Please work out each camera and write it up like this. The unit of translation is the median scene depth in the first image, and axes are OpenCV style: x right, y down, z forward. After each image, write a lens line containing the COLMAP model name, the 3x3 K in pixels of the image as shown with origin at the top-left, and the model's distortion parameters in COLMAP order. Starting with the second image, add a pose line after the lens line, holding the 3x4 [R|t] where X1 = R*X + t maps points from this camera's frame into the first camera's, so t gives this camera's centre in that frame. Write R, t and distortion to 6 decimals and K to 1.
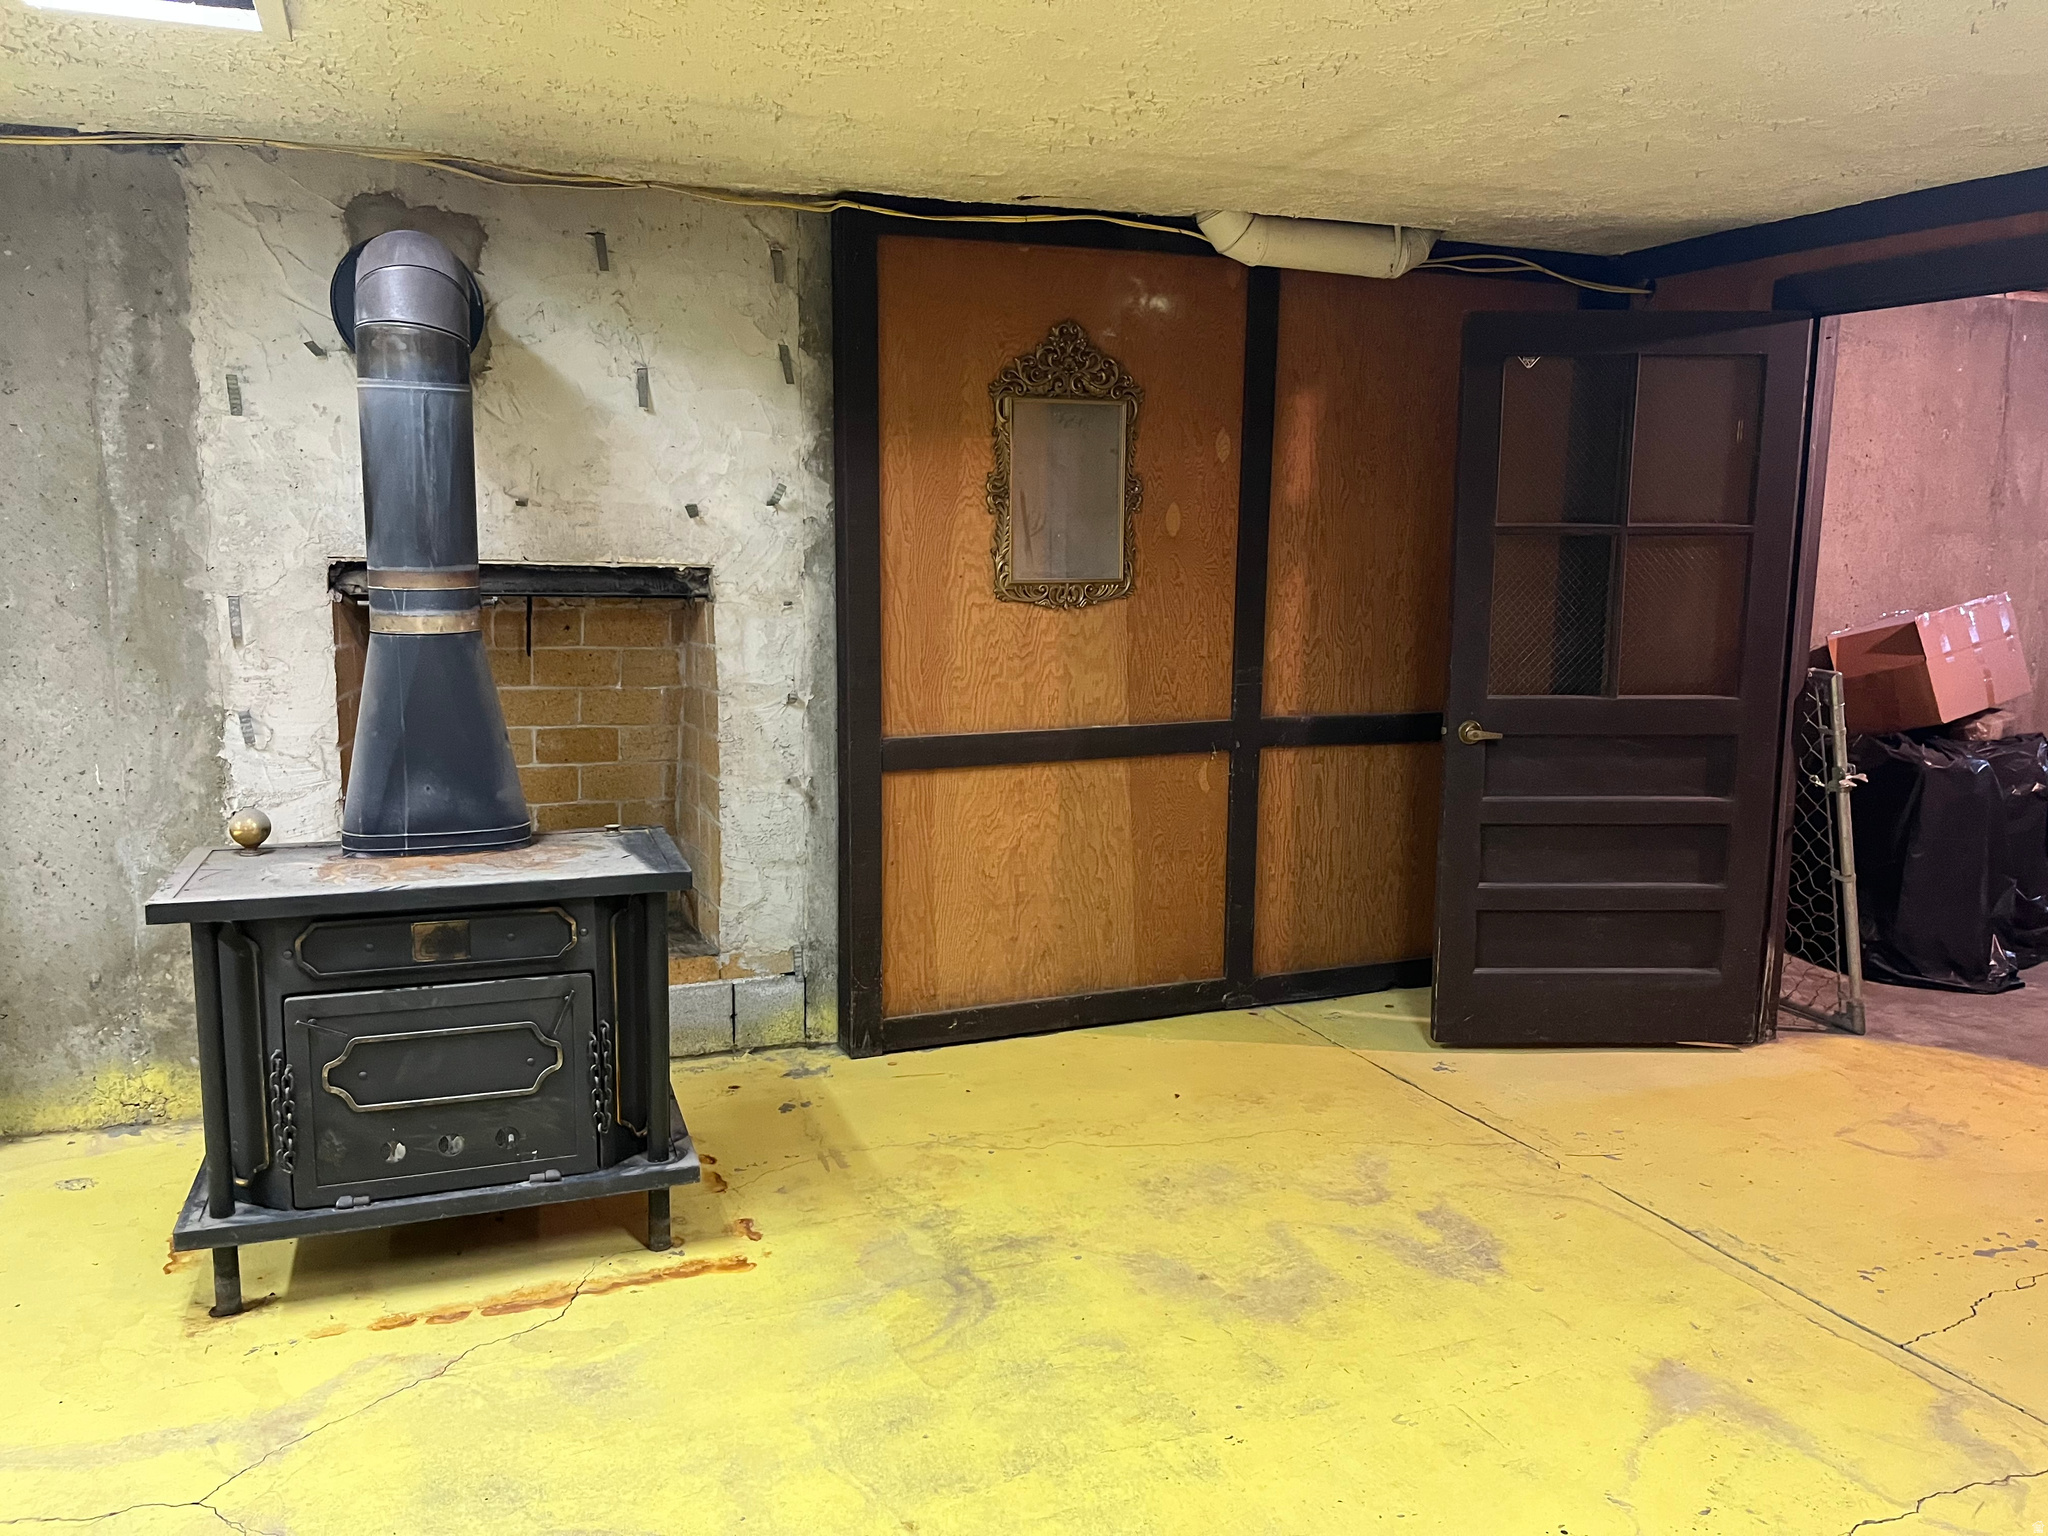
lens RADIAL K [[1552.5, 0, 1041.8], [0, 1552.5, 767.4], [0, 0, 1]] dist [0.069142, -0.101258]
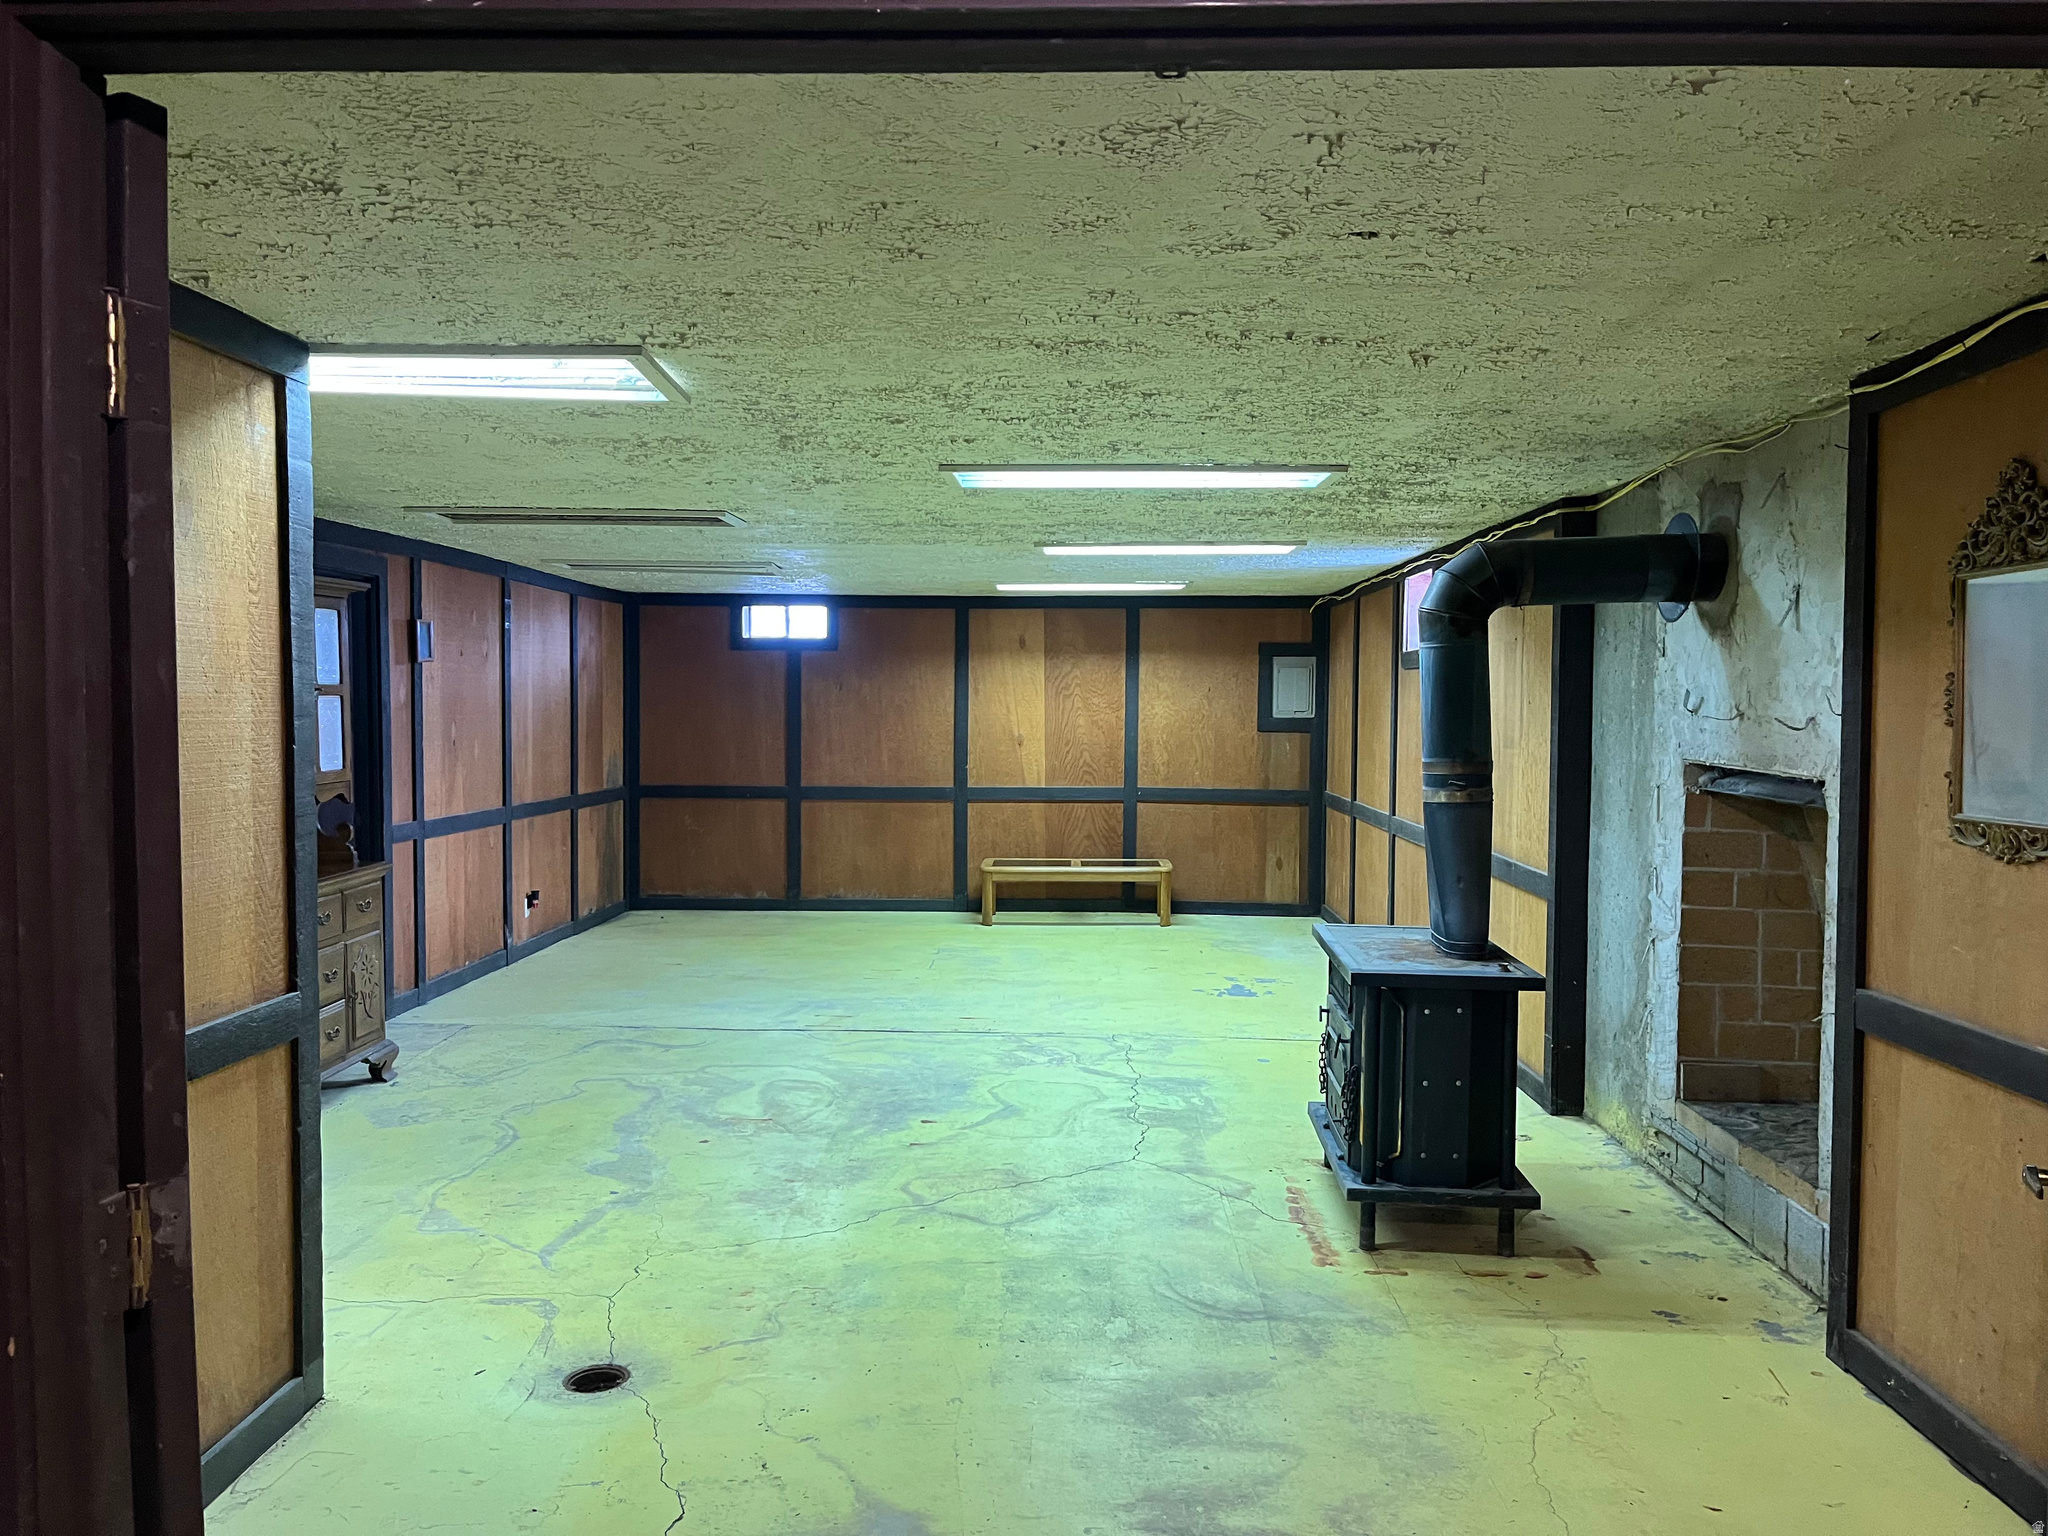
lens RADIAL K [[1552.5, 0, 1016.8], [0, 1552.5, 768.0], [0, 0, 1]] dist [0.069142, -0.101258]
pose [[-0.408291, 0.025701, -0.912490, 1.012265], [-0.151322, 0.983868, 0.095420, -0.175350], [0.900222, 0.177039, -0.397815, 1.068216]]
